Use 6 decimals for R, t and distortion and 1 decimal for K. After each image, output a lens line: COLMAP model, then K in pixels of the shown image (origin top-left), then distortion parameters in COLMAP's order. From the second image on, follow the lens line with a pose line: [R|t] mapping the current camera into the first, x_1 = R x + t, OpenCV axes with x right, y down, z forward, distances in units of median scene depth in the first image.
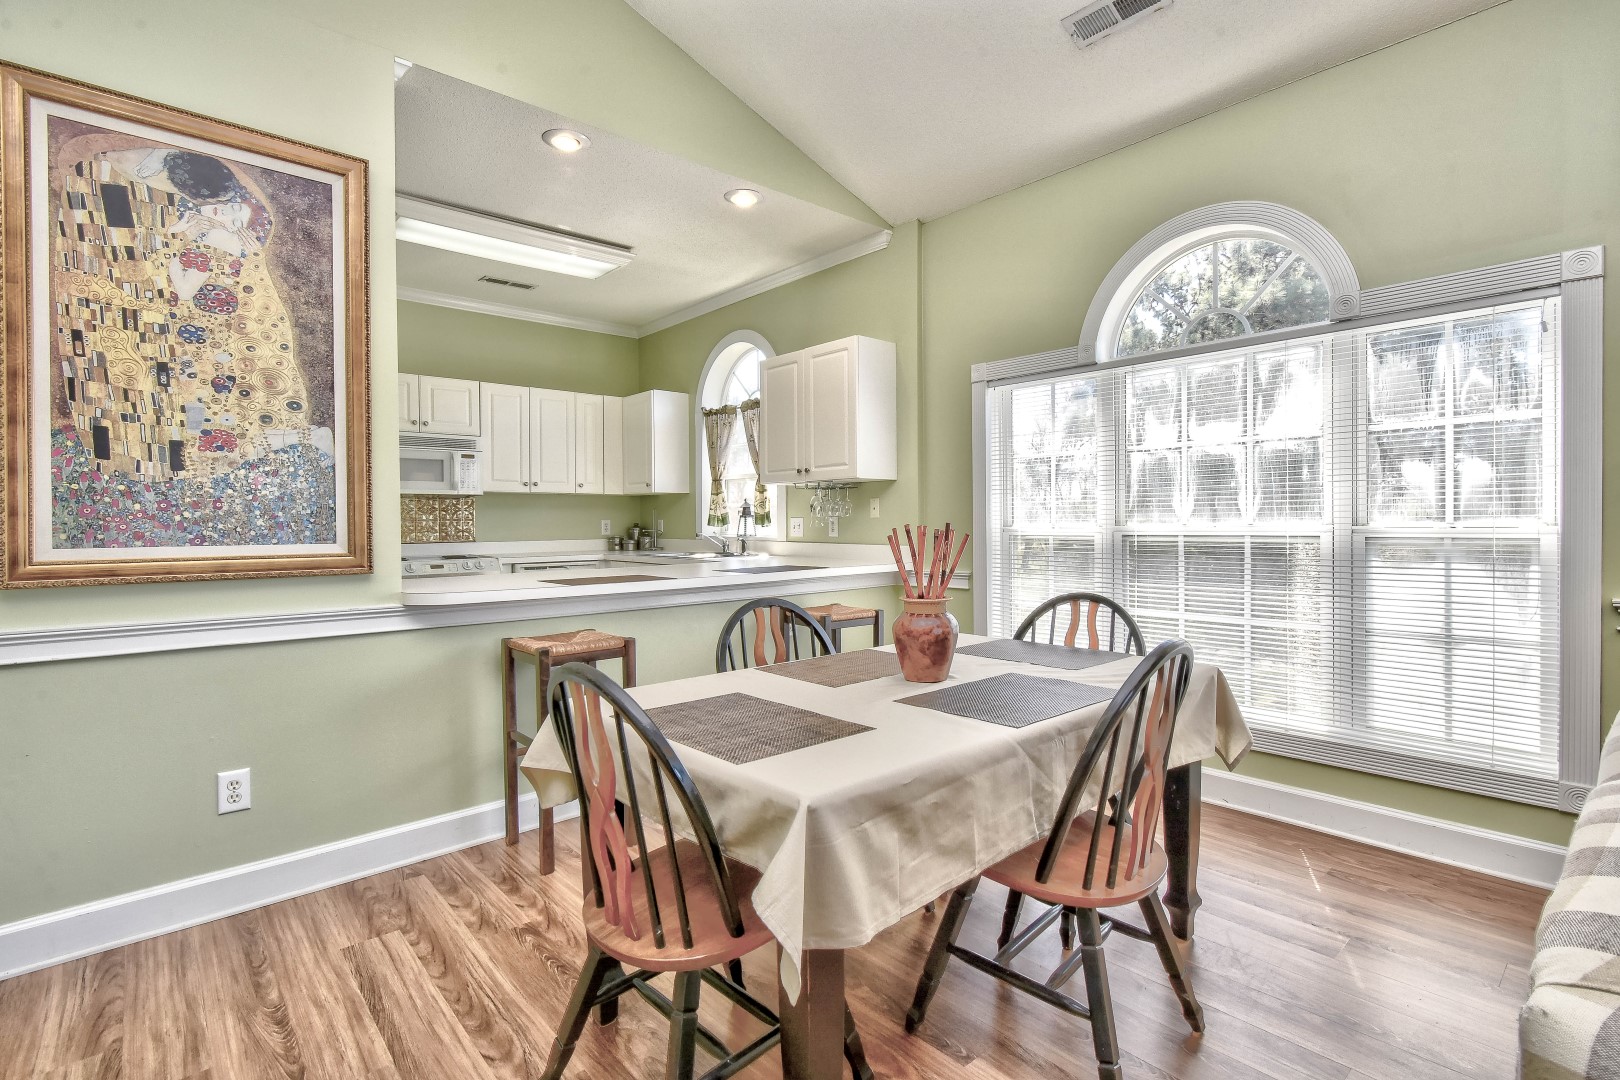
lens RADIAL K [[751.0, 0, 809.7], [0, 751.0, 530.8], [0, 0, 1]] dist [0.002030, -0.004572]
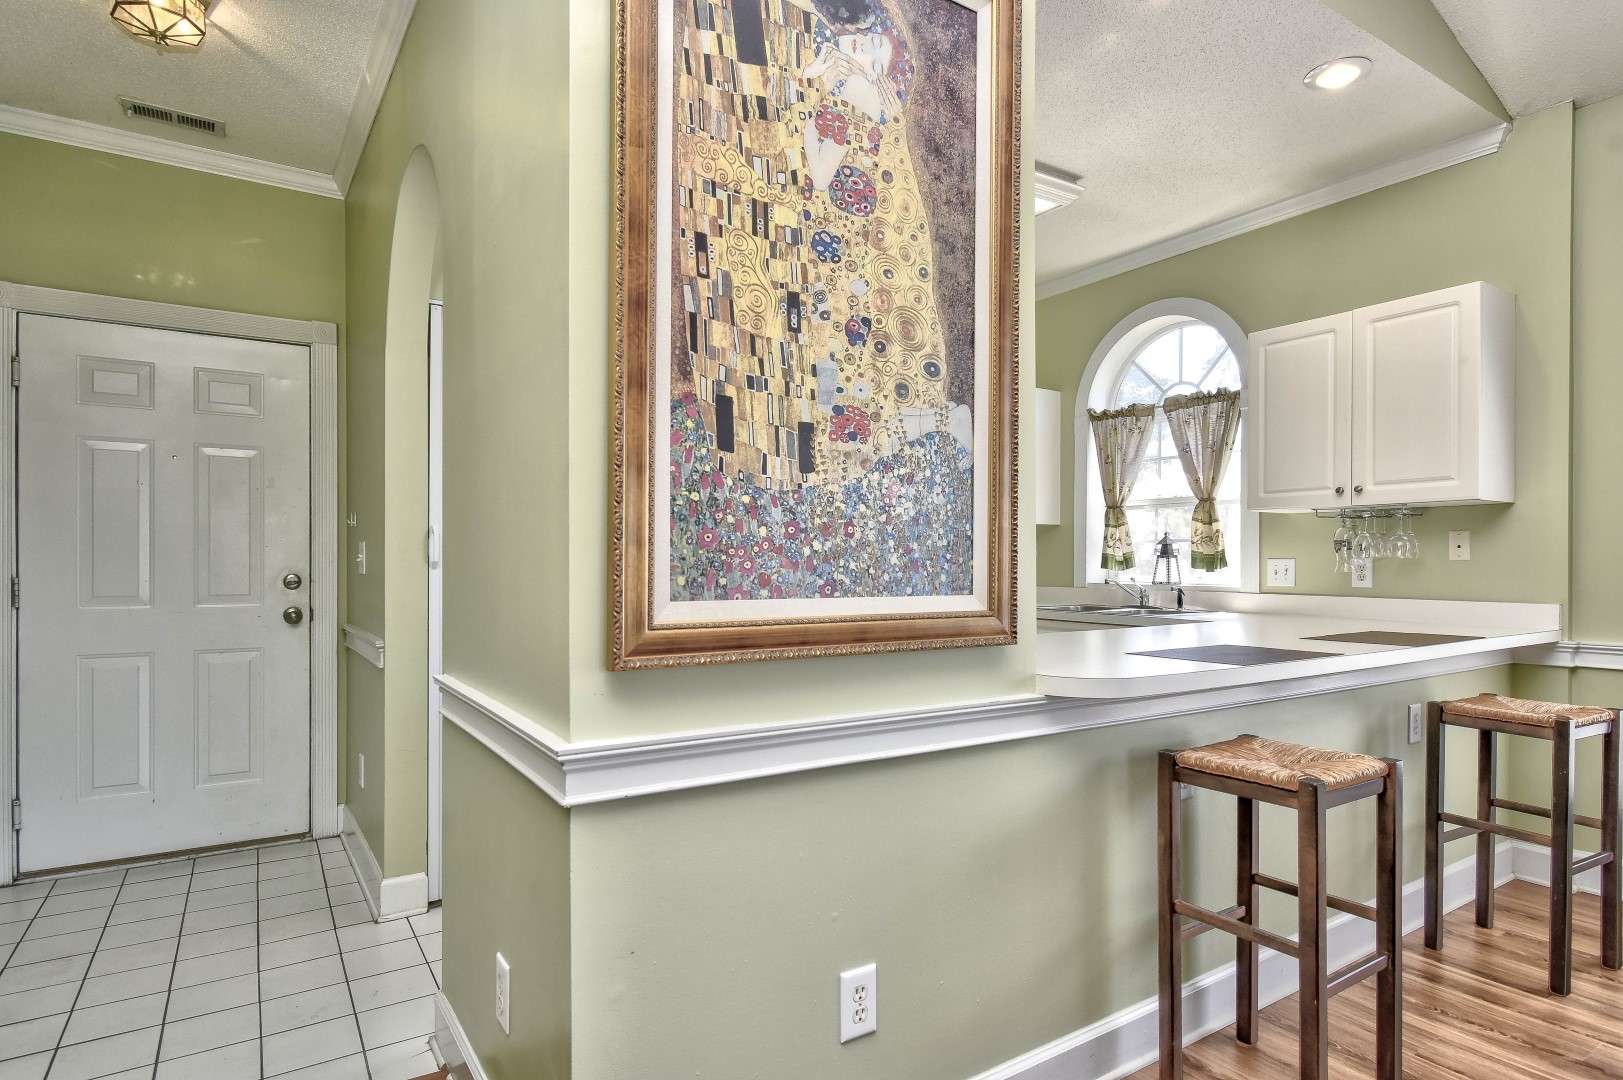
lens RADIAL K [[870.1, 0, 816.1], [0, 870.1, 567.6], [0, 0, 1]] dist [-0.000858, 0.000872]
pose [[0.988979, 0.009263, -0.147764, -0.718845], [-0.010485, 0.999917, -0.007491, 0.001353], [0.147682, 0.008958, 0.988994, 0.305274]]
